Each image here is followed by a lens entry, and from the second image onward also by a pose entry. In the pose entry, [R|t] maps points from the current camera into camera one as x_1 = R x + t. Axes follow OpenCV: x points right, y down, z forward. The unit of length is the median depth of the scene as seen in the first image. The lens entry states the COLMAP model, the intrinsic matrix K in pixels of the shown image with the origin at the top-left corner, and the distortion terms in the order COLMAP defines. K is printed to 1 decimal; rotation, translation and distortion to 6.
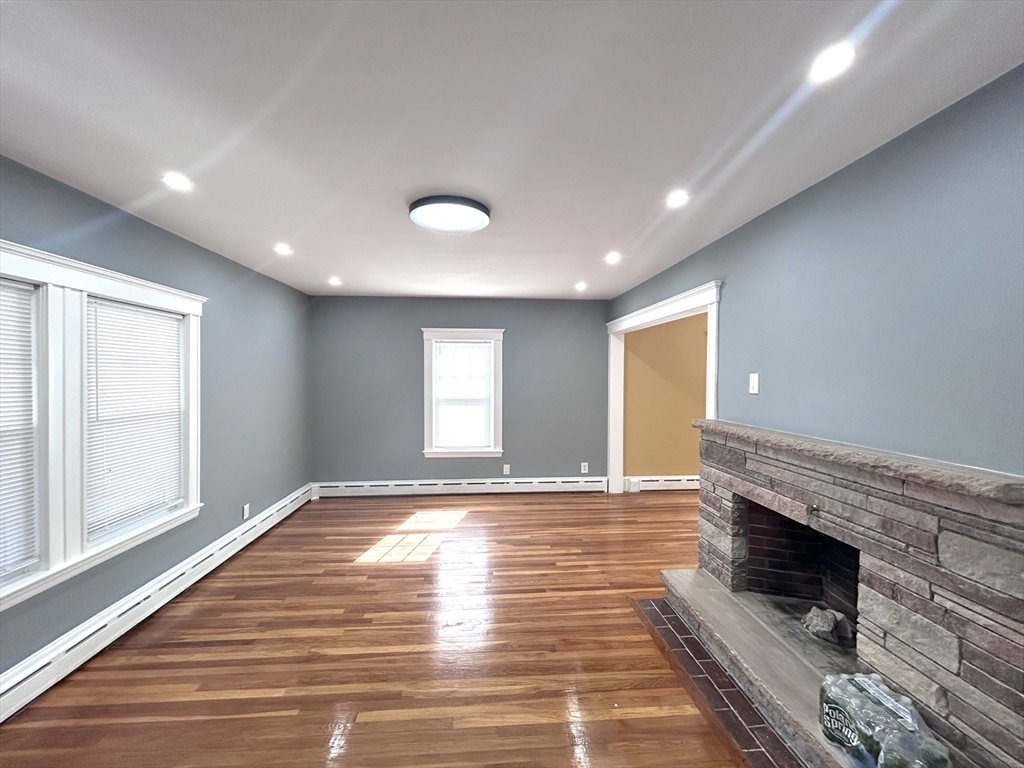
lens RADIAL K [[412.1, 0, 508.4], [0, 412.1, 382.5], [0, 0, 1]] dist [-0.004725, 0.001032]
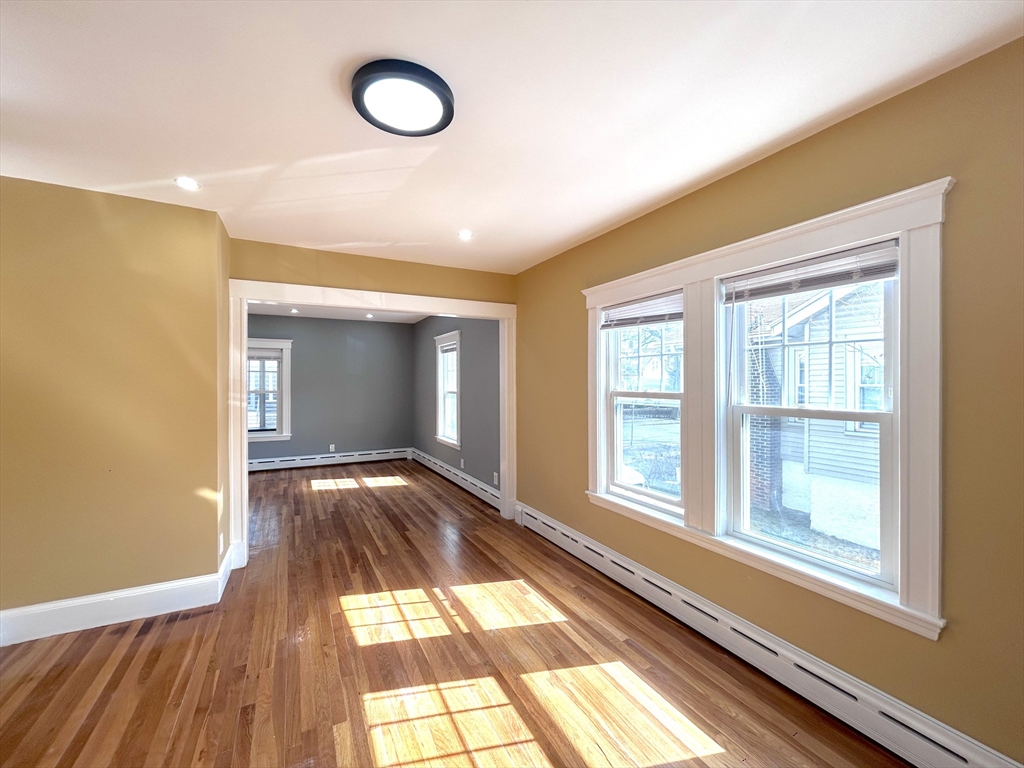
lens RADIAL K [[412.1, 0, 508.4], [0, 412.1, 382.5], [0, 0, 1]] dist [-0.004725, 0.001032]
pose [[0.402172, -0.002251, -0.915561, 2.086564], [-0.013329, 0.999877, -0.008313, 0.023450], [0.915467, 0.015546, 0.402093, 1.416506]]
